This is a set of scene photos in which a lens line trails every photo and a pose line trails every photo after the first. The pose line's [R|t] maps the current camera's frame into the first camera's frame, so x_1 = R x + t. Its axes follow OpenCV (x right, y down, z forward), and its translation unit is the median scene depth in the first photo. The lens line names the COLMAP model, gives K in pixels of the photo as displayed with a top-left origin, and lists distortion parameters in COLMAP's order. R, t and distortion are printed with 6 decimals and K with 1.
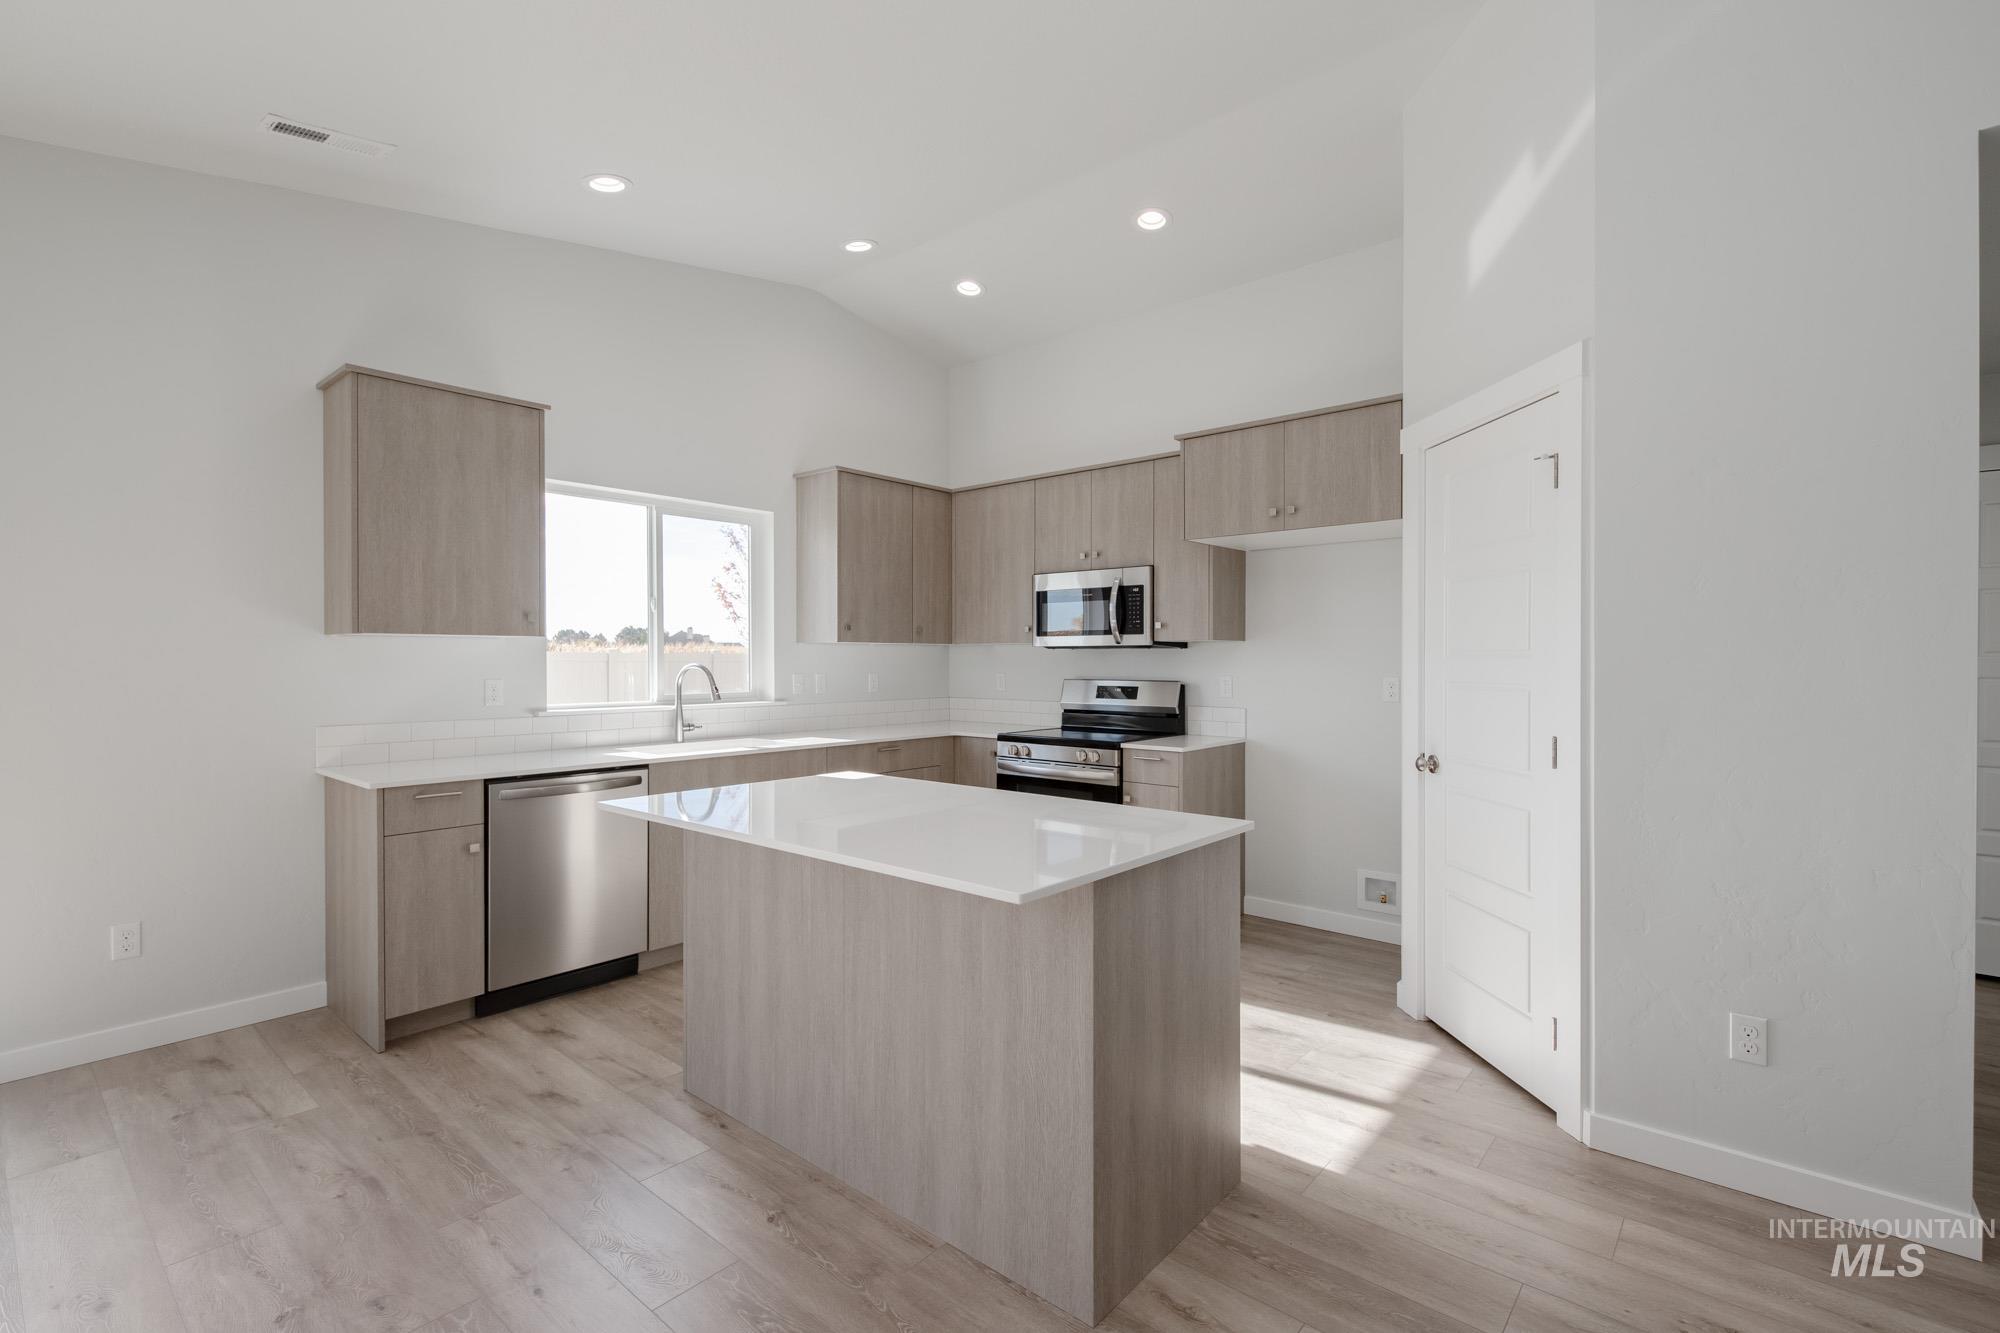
lens RADIAL K [[896.1, 0, 997.3], [0, 896.1, 667.2], [0, 0, 1]] dist [0.012944, -0.005548]
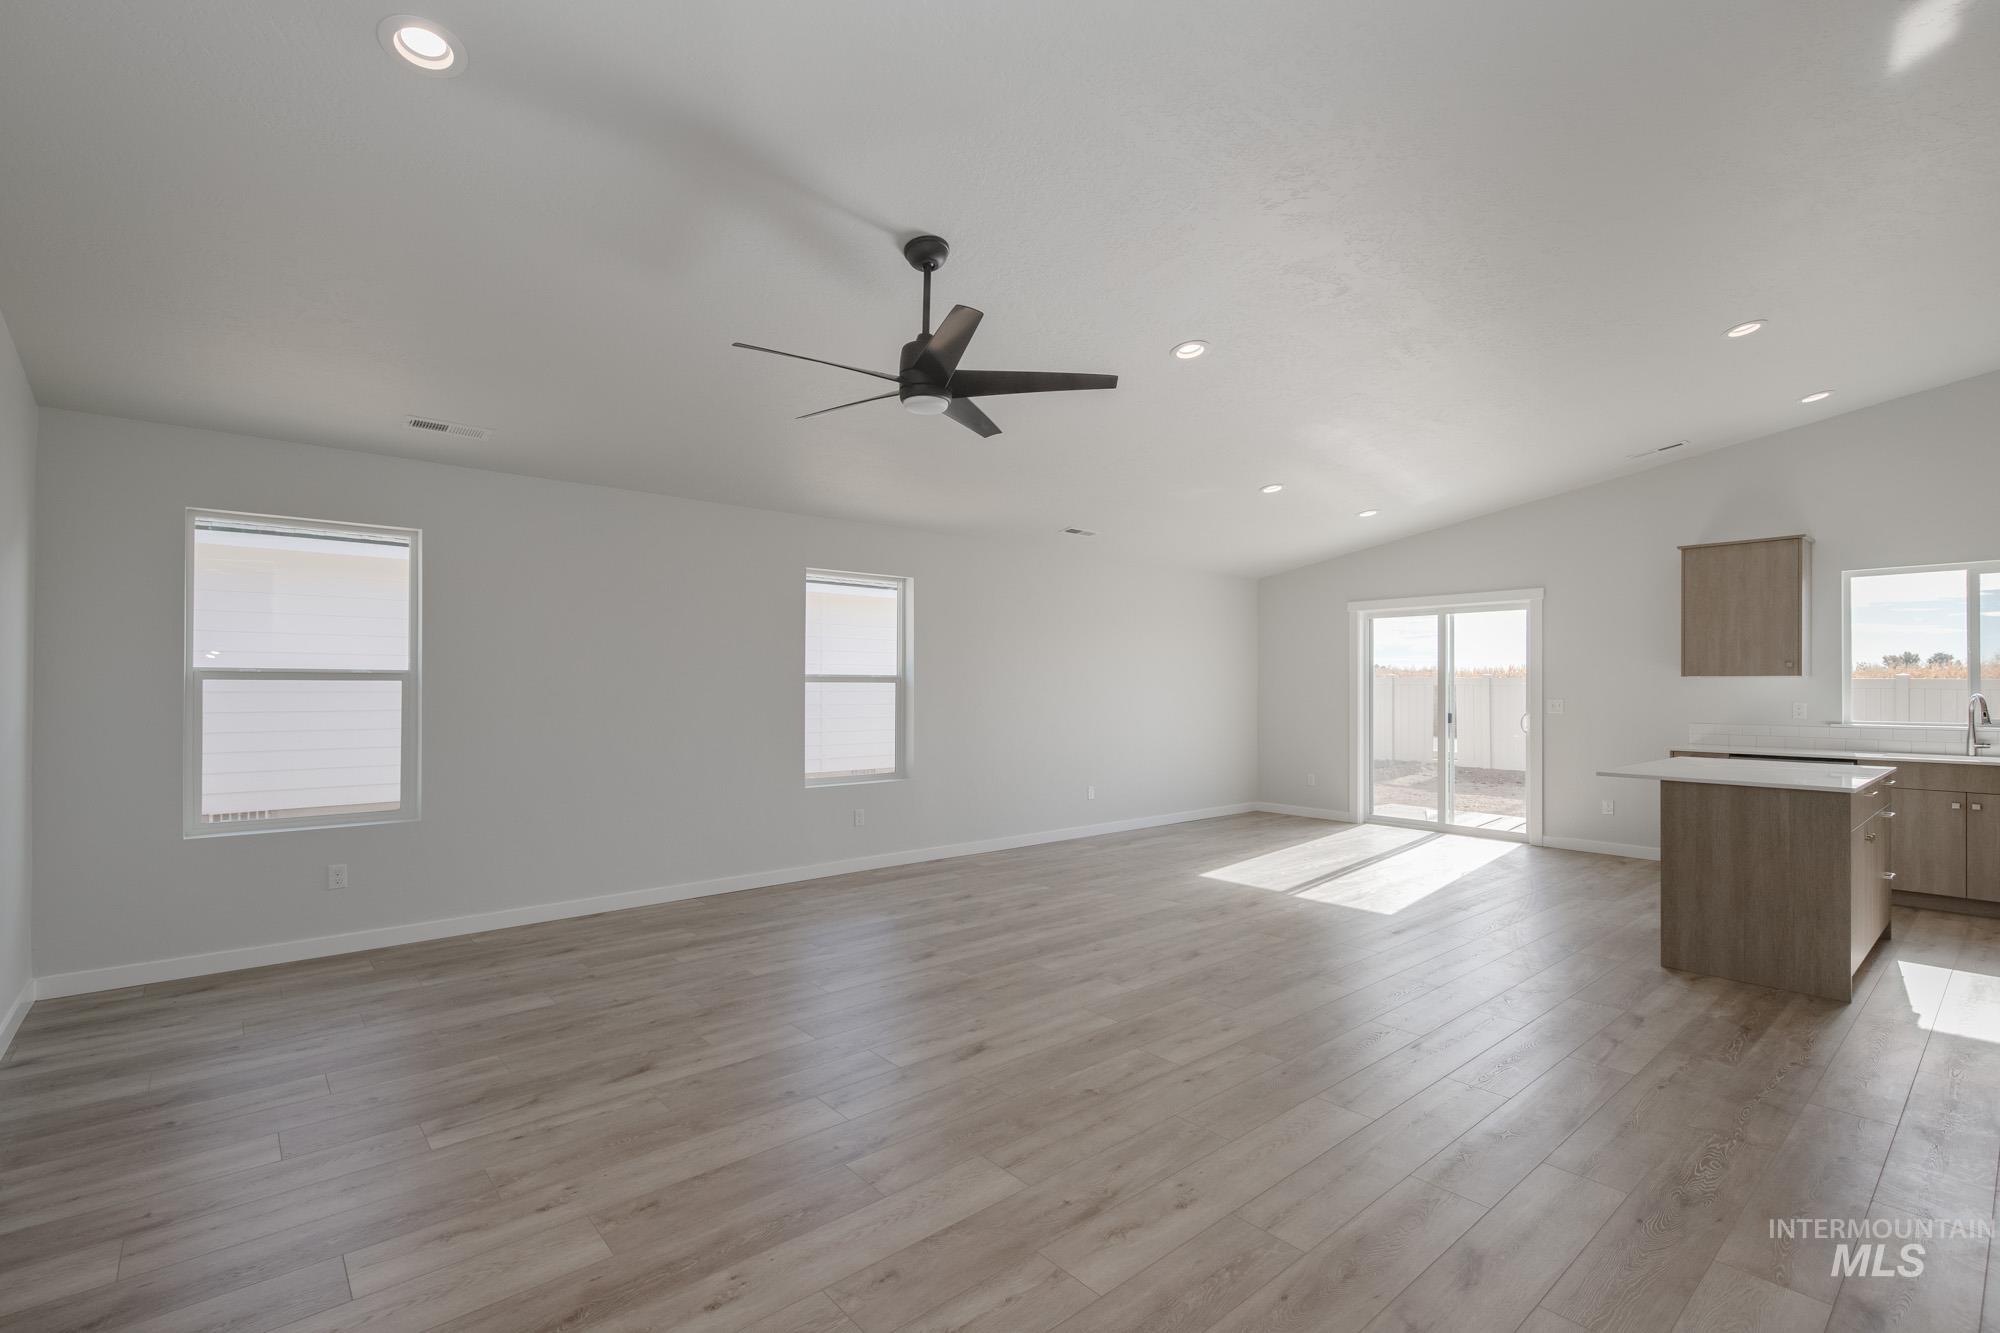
lens RADIAL K [[896.1, 0, 995.8], [0, 896.1, 682.2], [0, 0, 1]] dist [0.012944, -0.005548]
pose [[-0.151611, -0.005425, -0.988425, 1.160010], [-0.011209, 0.999930, -0.003769, -0.000110], [0.988377, 0.010508, -0.151661, -0.168284]]
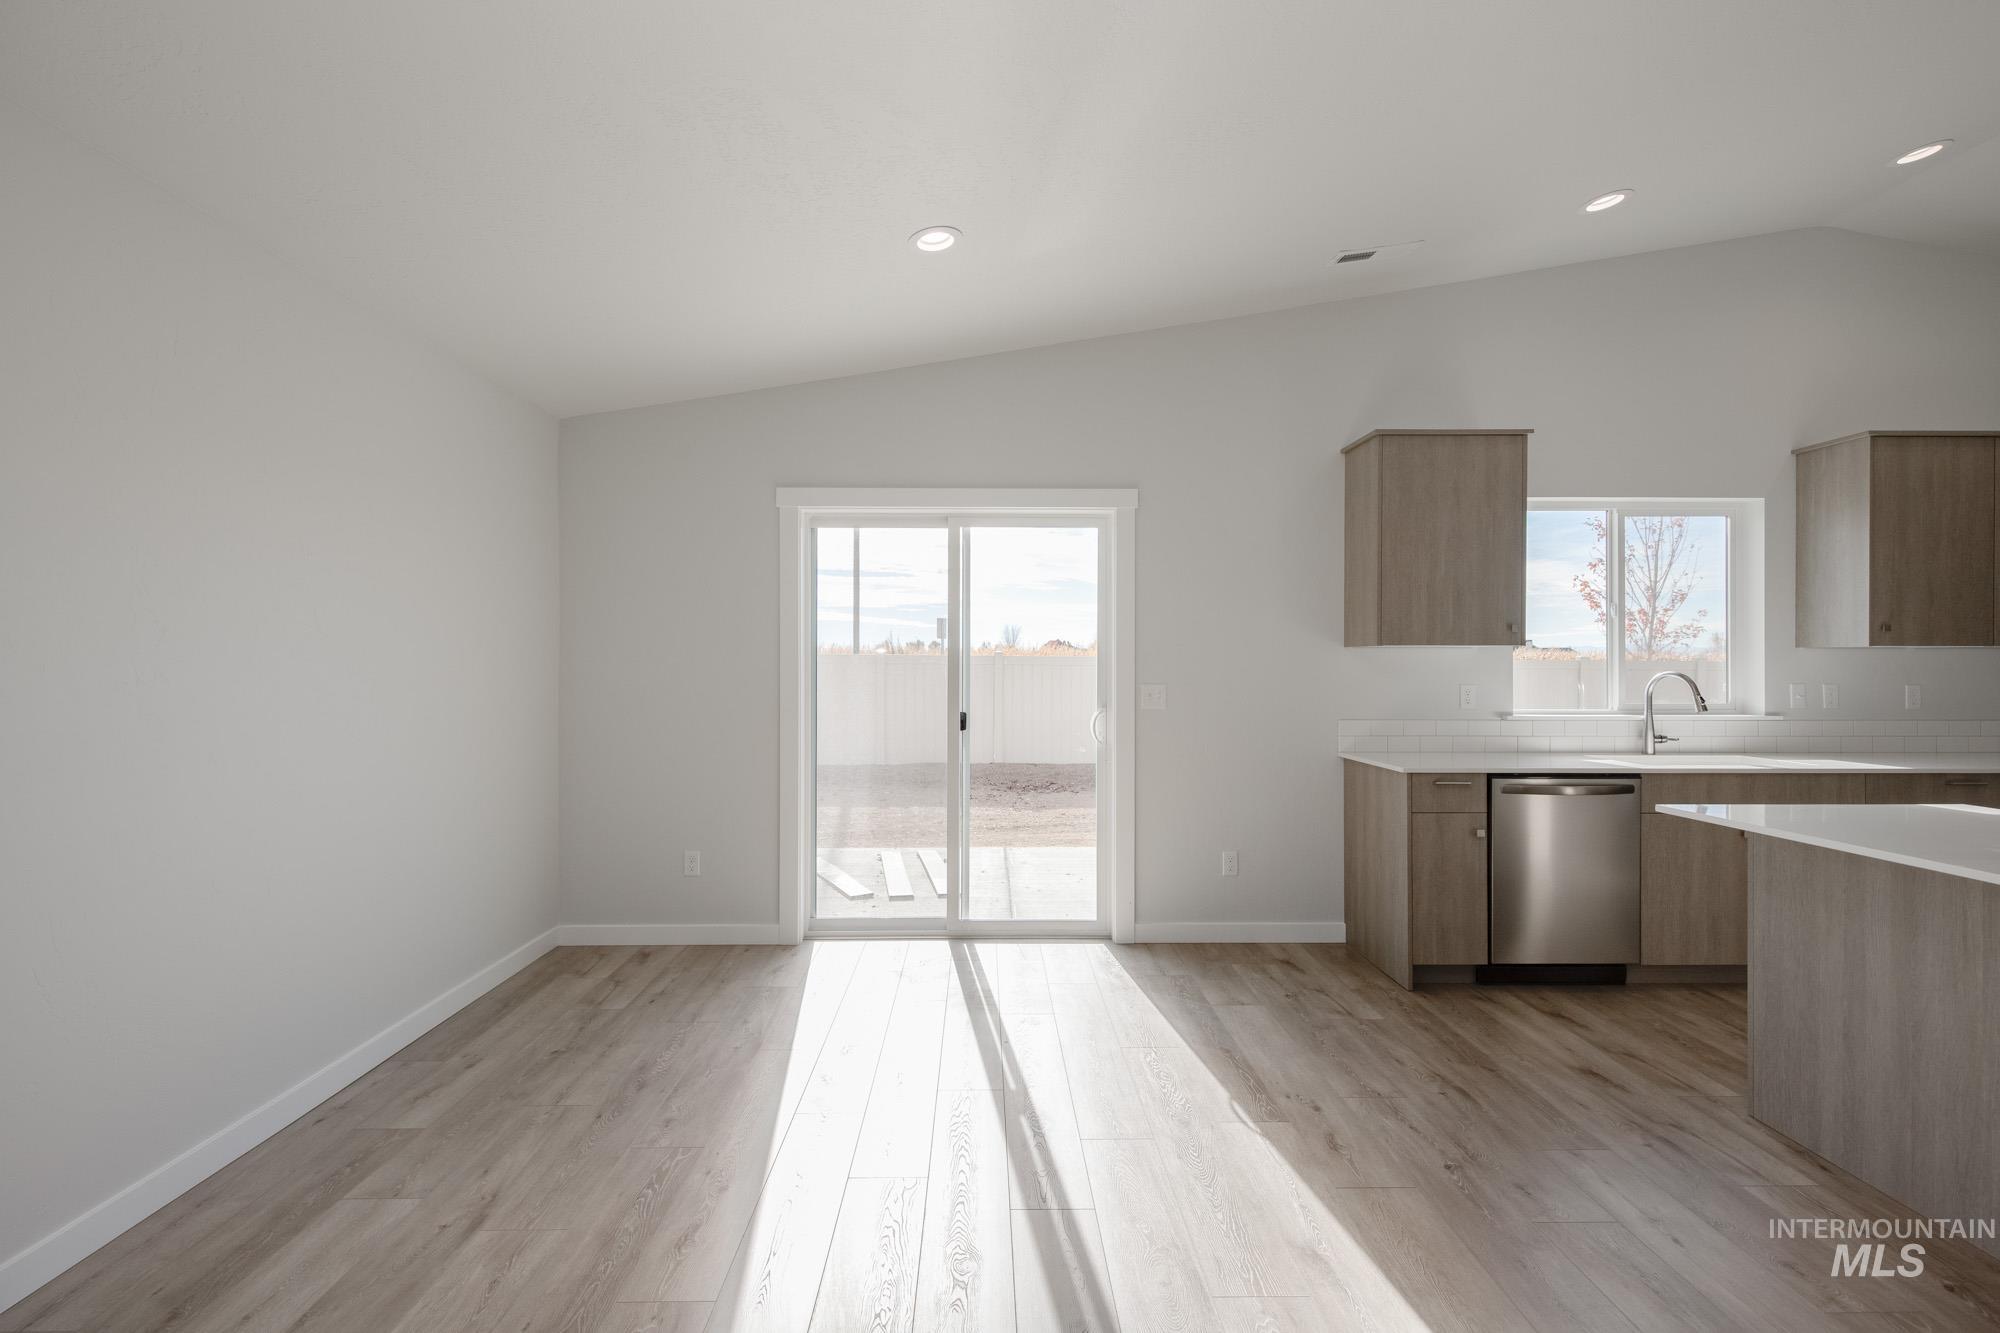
lens RADIAL K [[896.1, 0, 999.3], [0, 896.1, 666.5], [0, 0, 1]] dist [0.012944, -0.005548]
pose [[0.666126, 0.001257, -0.745838, -0.106401], [-0.007125, 0.999964, -0.004678, 0.000185], [0.745805, 0.008430, 0.666111, -0.159390]]
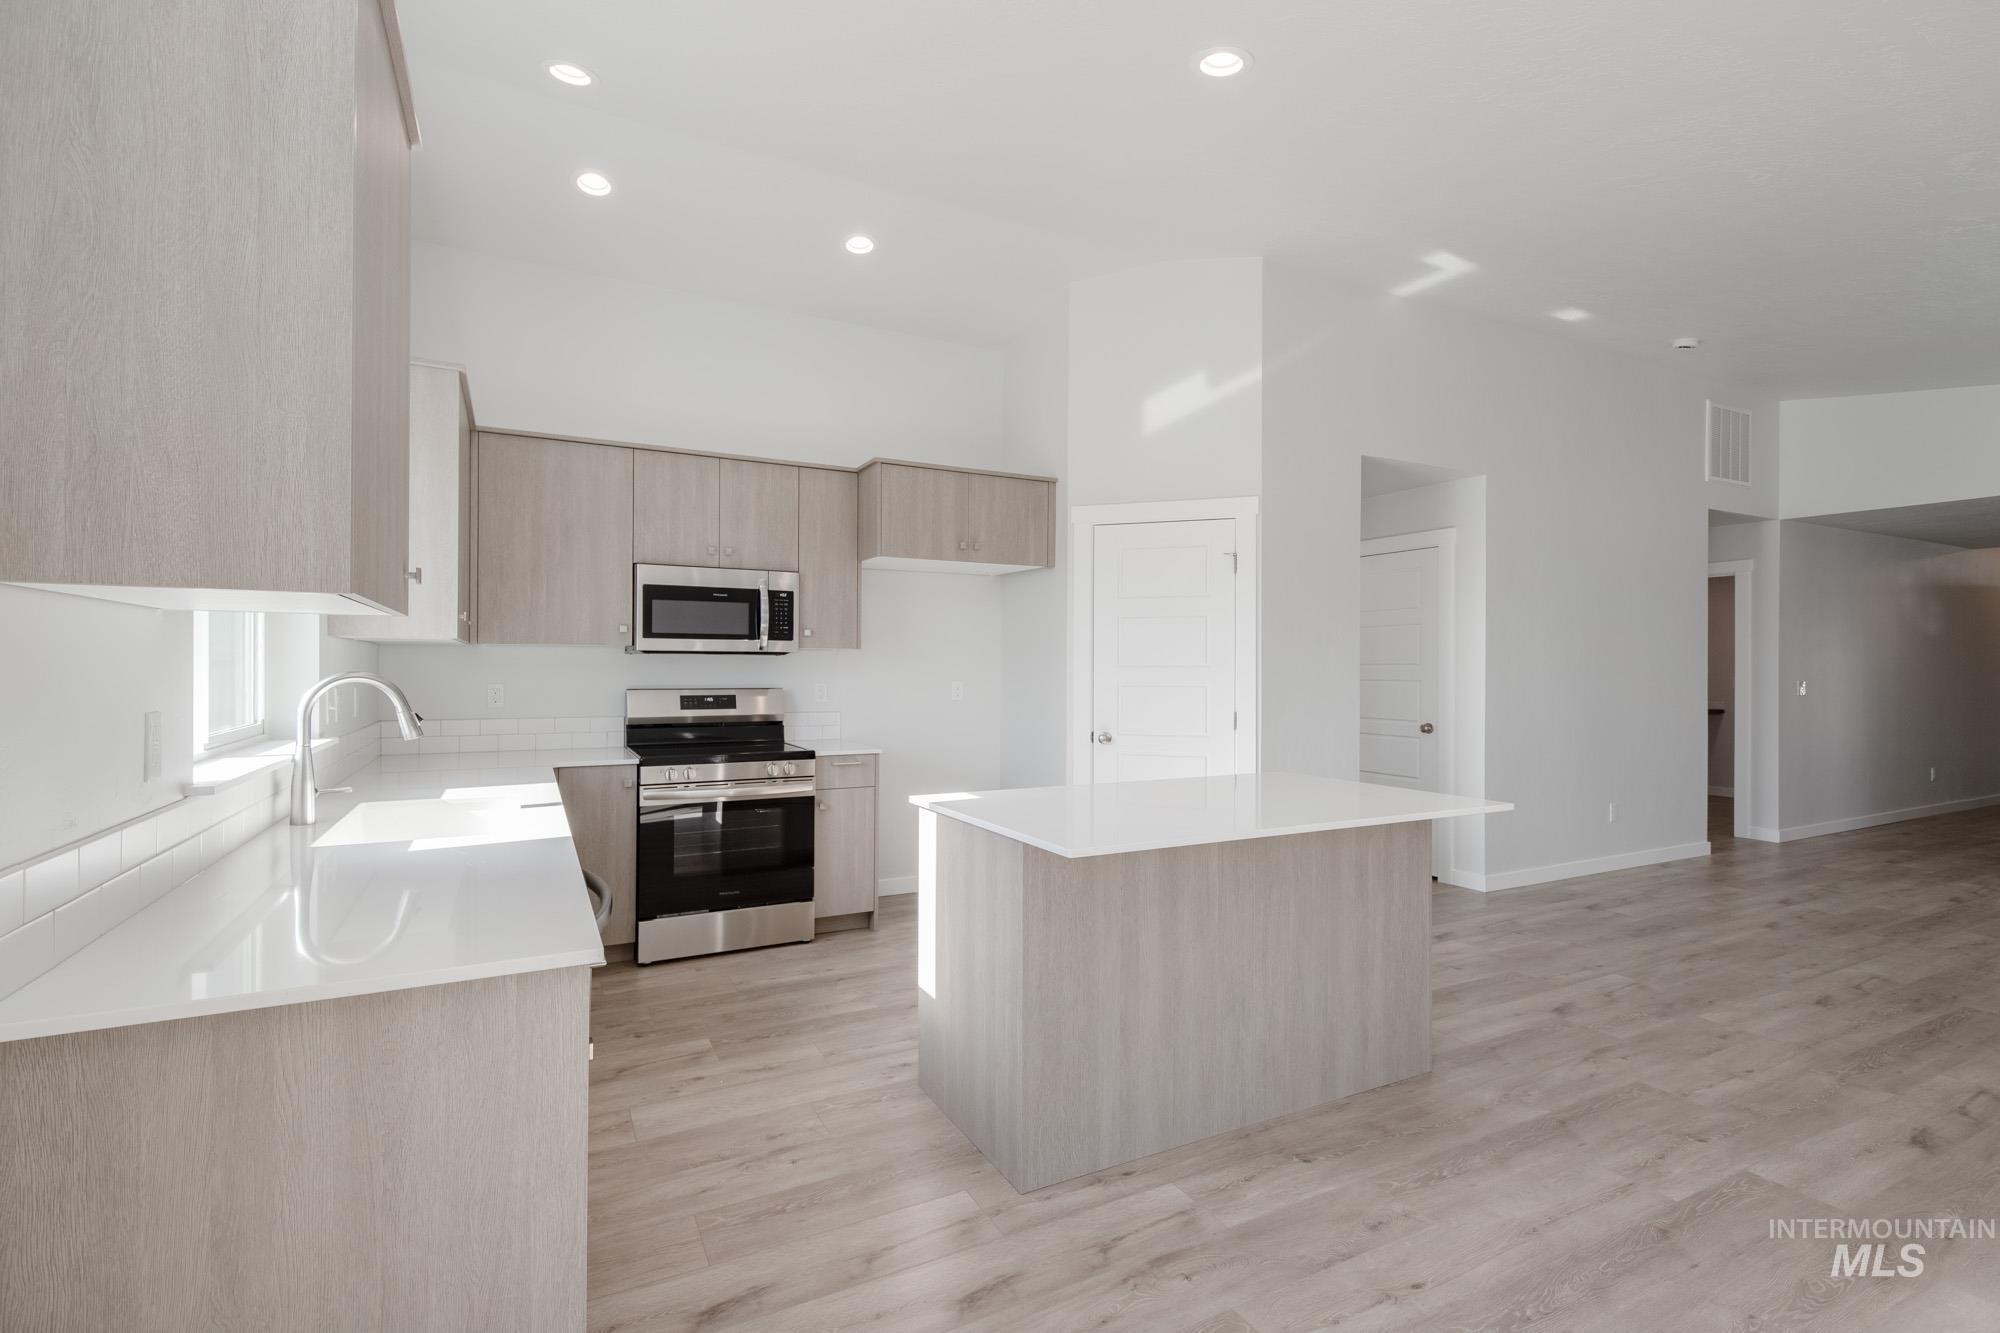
lens RADIAL K [[896.1, 0, 993.0], [0, 896.1, 658.0], [0, 0, 1]] dist [0.012944, -0.005548]
pose [[0.379617, 0.015184, 0.925019, -0.724556], [0.005085, 0.999816, -0.018499, 0.002068], [-0.925130, 0.011726, 0.379470, 0.463810]]
